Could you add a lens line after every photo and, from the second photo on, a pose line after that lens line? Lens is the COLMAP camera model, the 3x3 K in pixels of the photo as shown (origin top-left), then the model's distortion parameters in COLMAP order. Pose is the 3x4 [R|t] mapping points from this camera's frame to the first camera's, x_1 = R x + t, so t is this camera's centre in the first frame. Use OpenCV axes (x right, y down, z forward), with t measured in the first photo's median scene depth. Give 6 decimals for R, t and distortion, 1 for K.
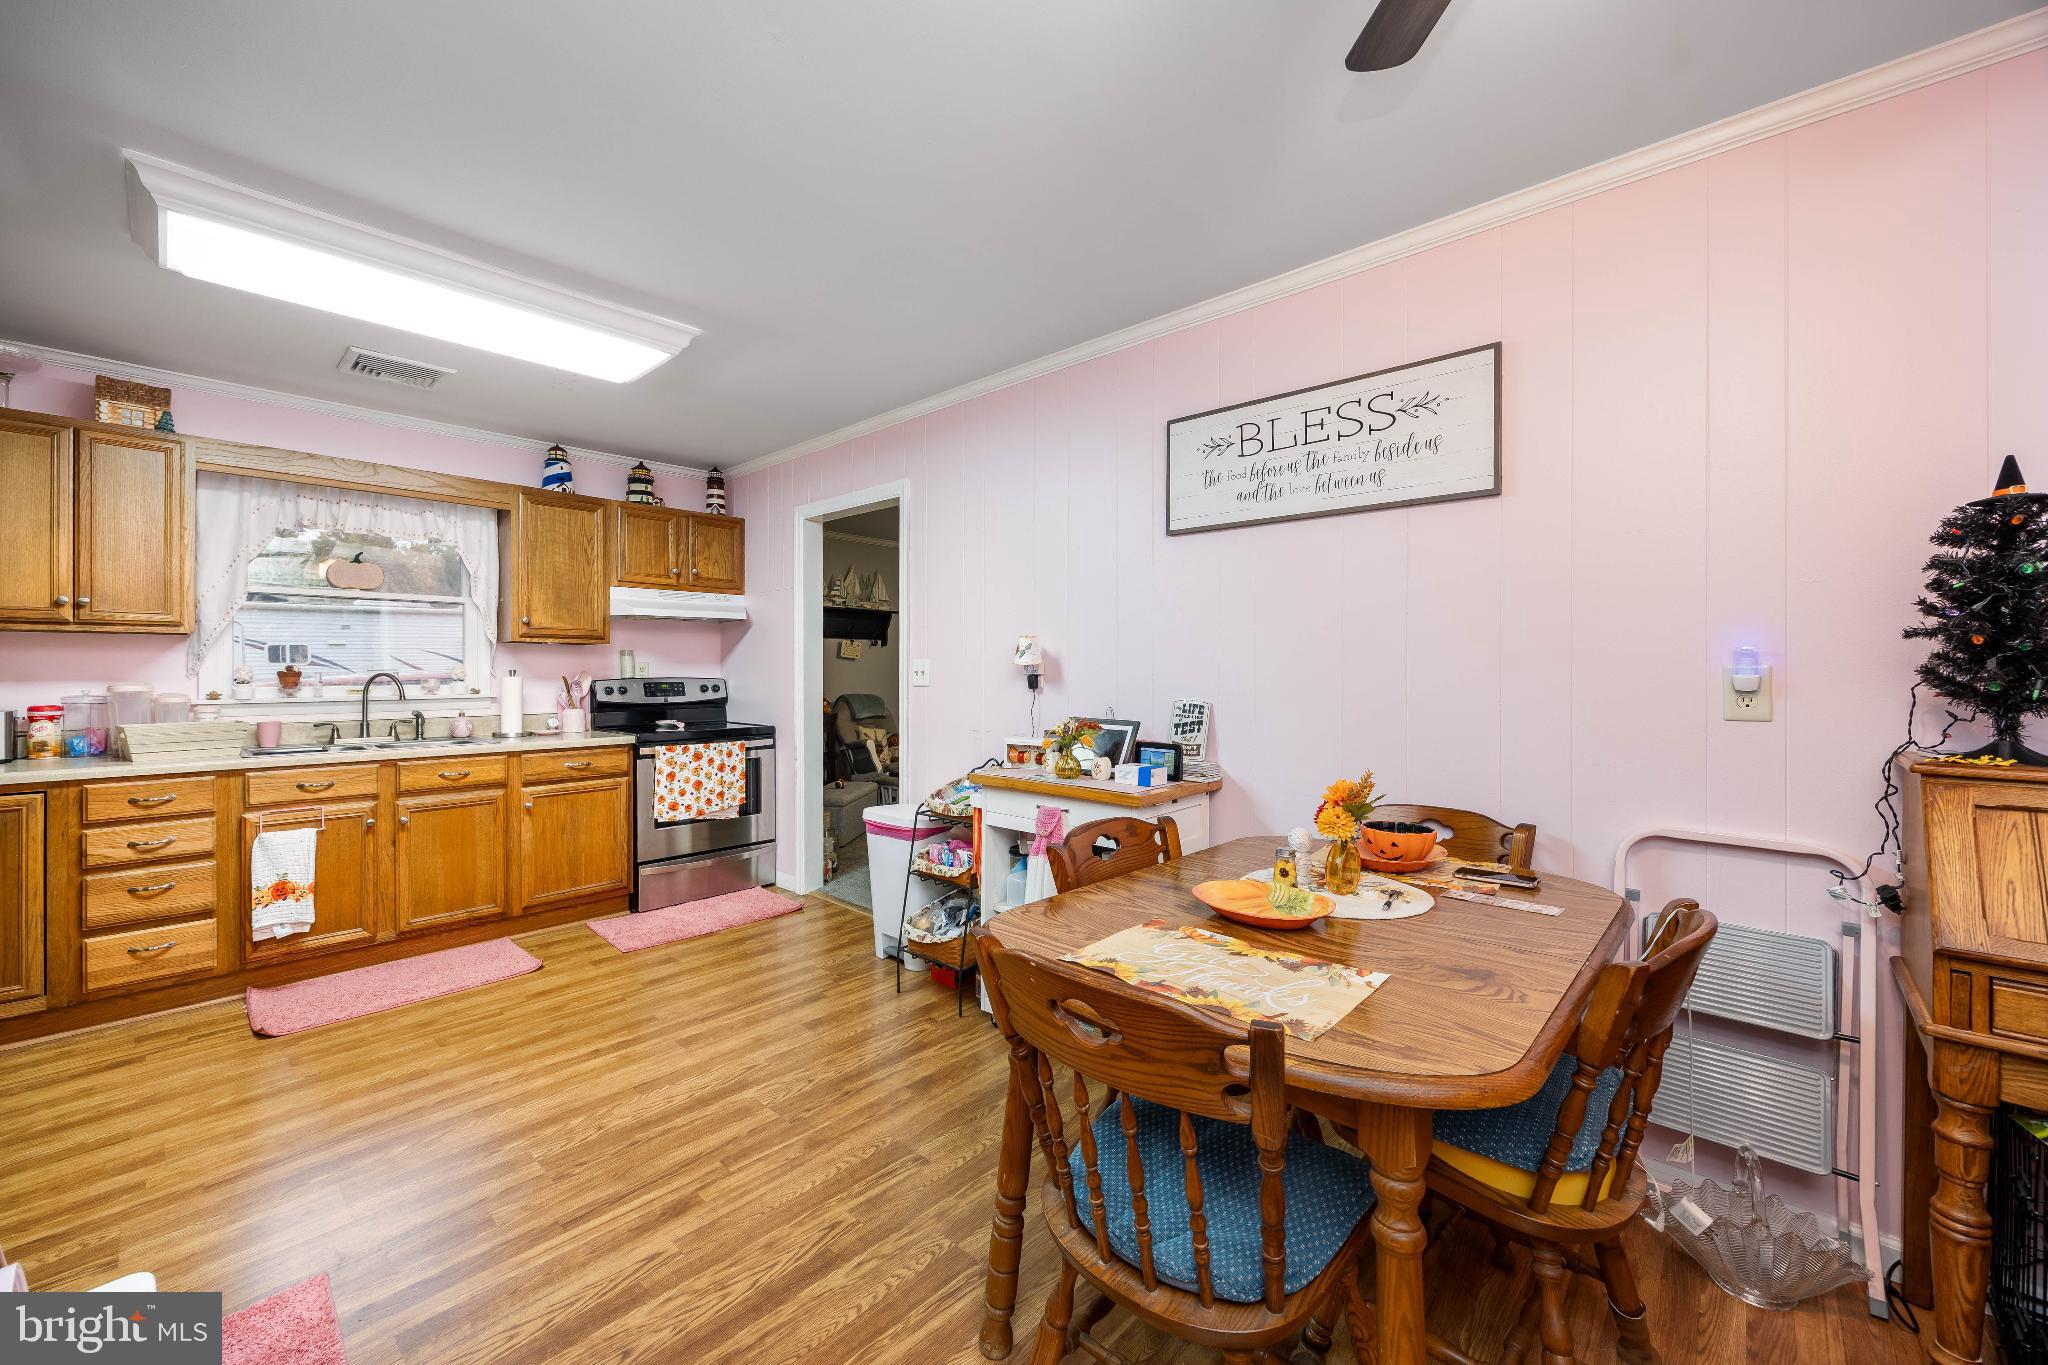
lens RADIAL K [[806.7, 0, 1026.2], [0, 806.7, 669.5], [0, 0, 1]] dist [-0.001788, -0.000314]
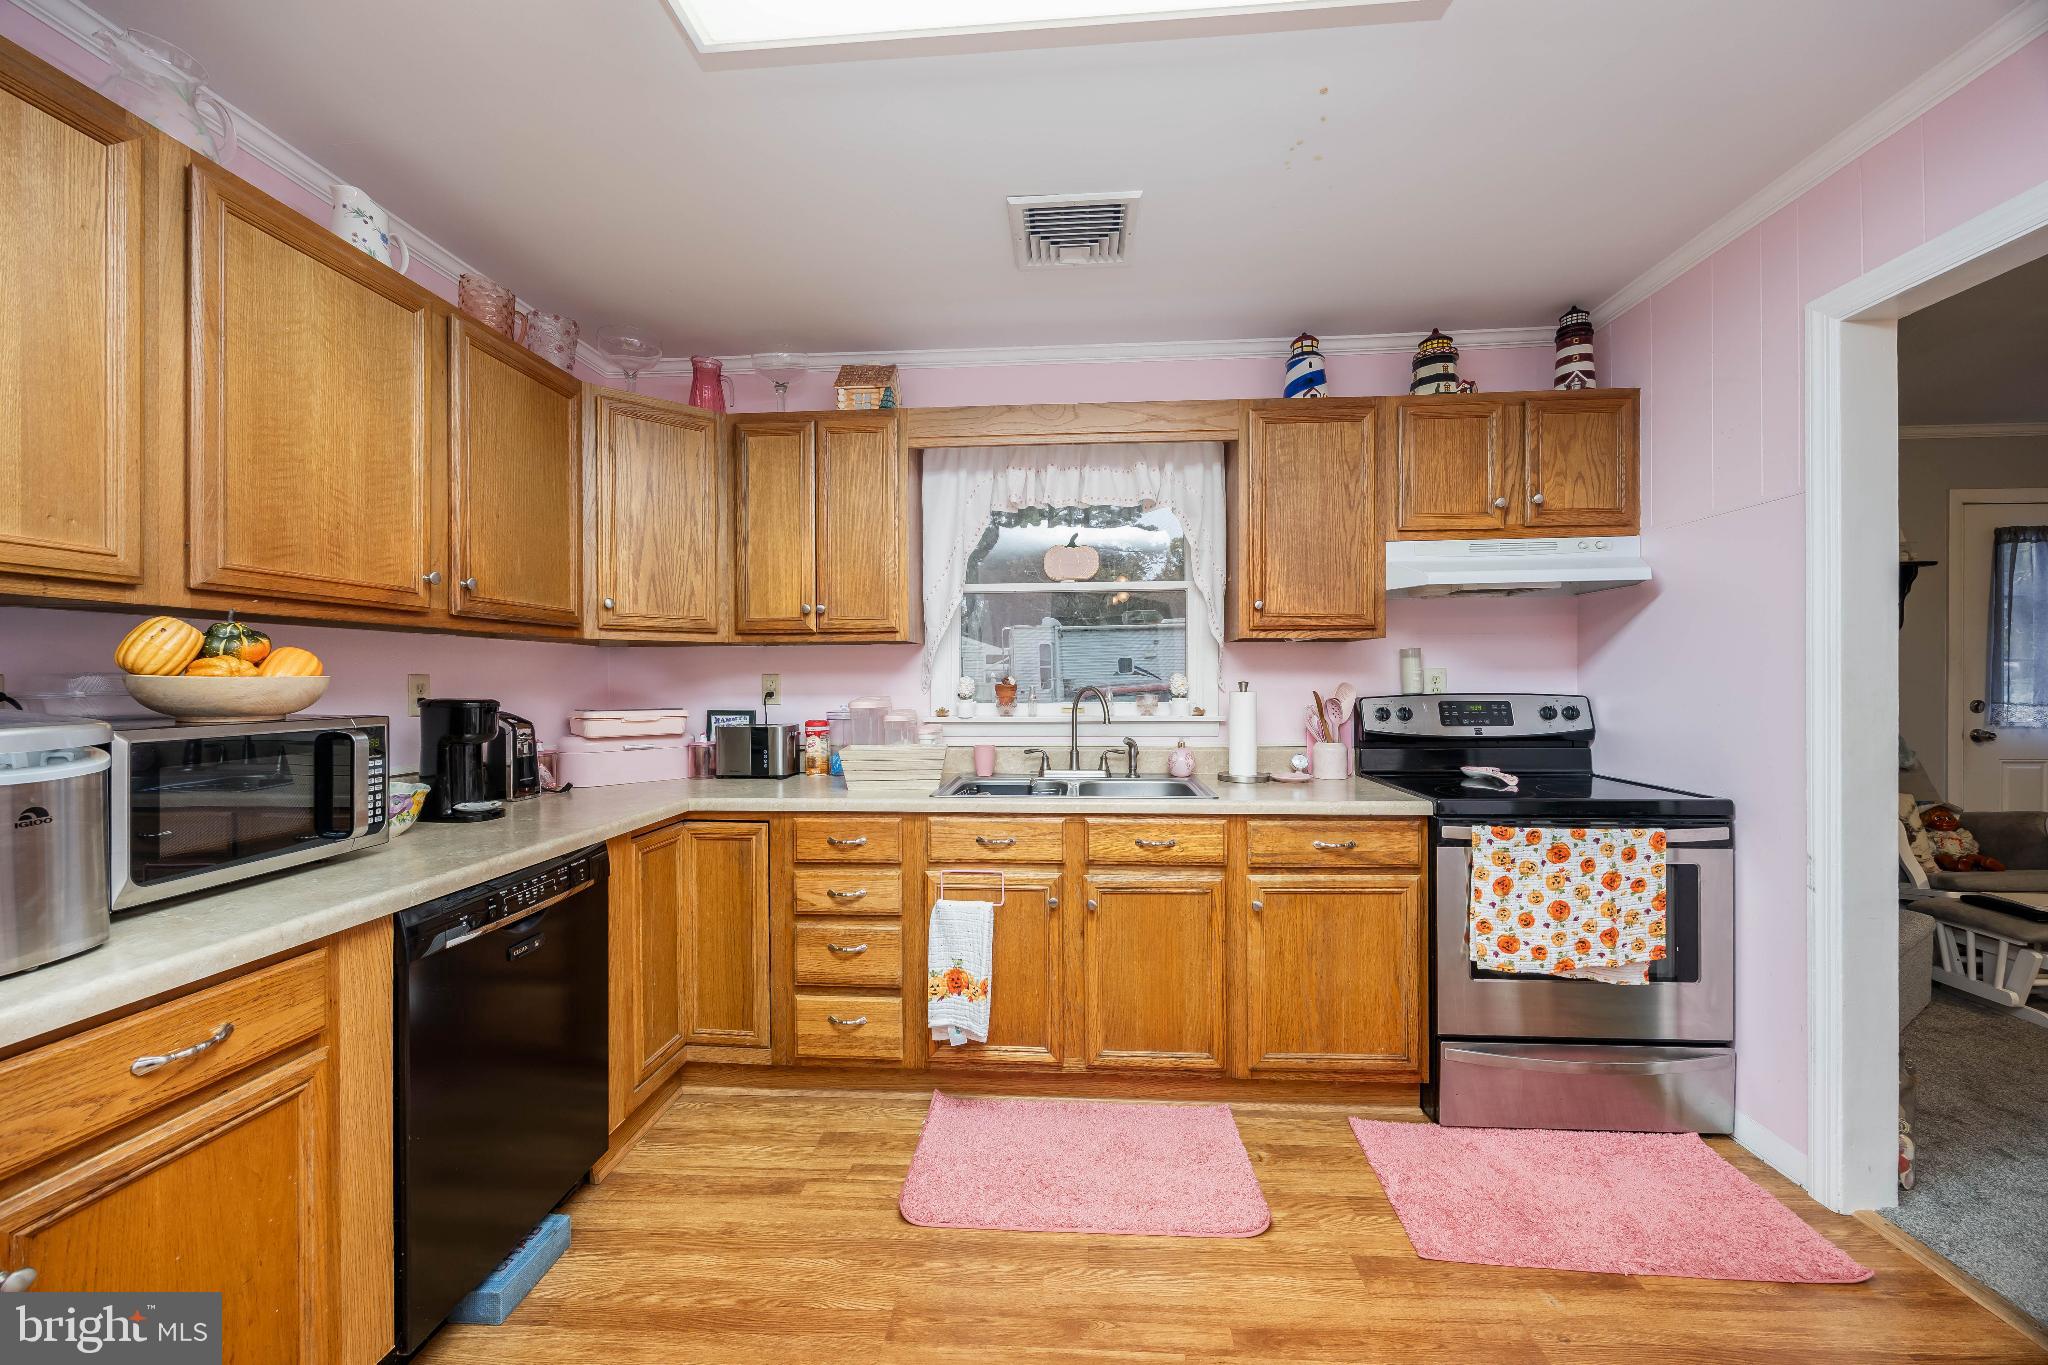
lens RADIAL K [[781.9, 0, 1018.9], [0, 781.9, 684.4], [0, 0, 1]] dist [-0.003698, 0.000650]
pose [[0.621521, 0.002944, -0.783392, -0.271411], [0.006156, 0.999944, 0.008642, -0.004258], [0.783373, -0.010194, 0.621468, 0.500271]]
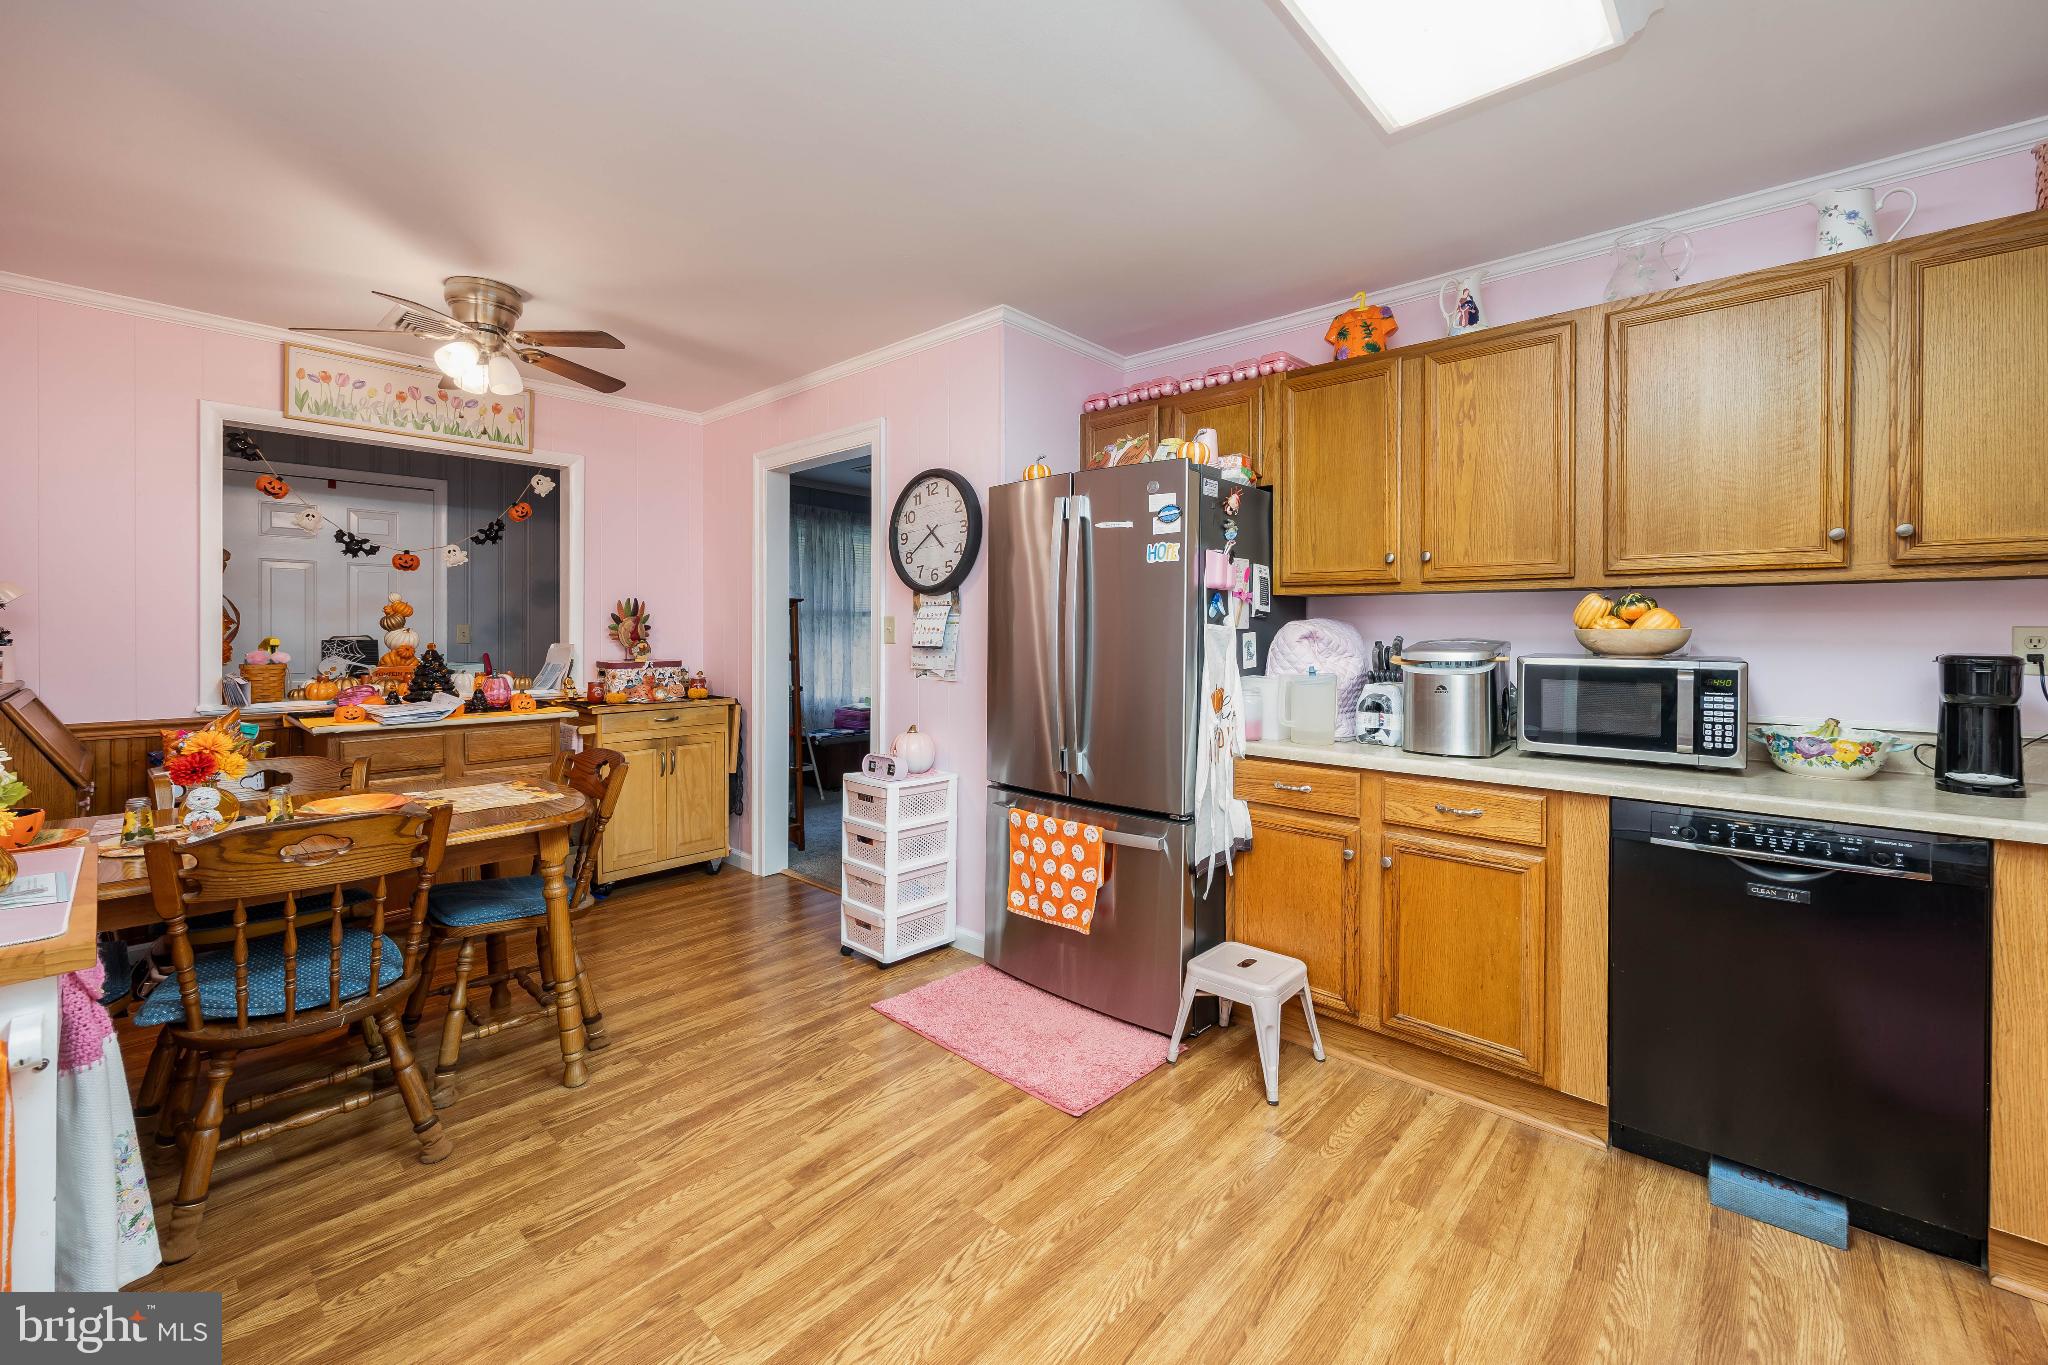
lens RADIAL K [[806.7, 0, 1039.3], [0, 806.7, 638.2], [0, 0, 1]] dist [-0.001788, -0.000314]
pose [[-0.999784, -0.003776, -0.020434, -0.355009], [-0.003949, 0.999957, 0.008448, -0.003623], [0.020401, 0.008527, -0.999756, 1.025506]]
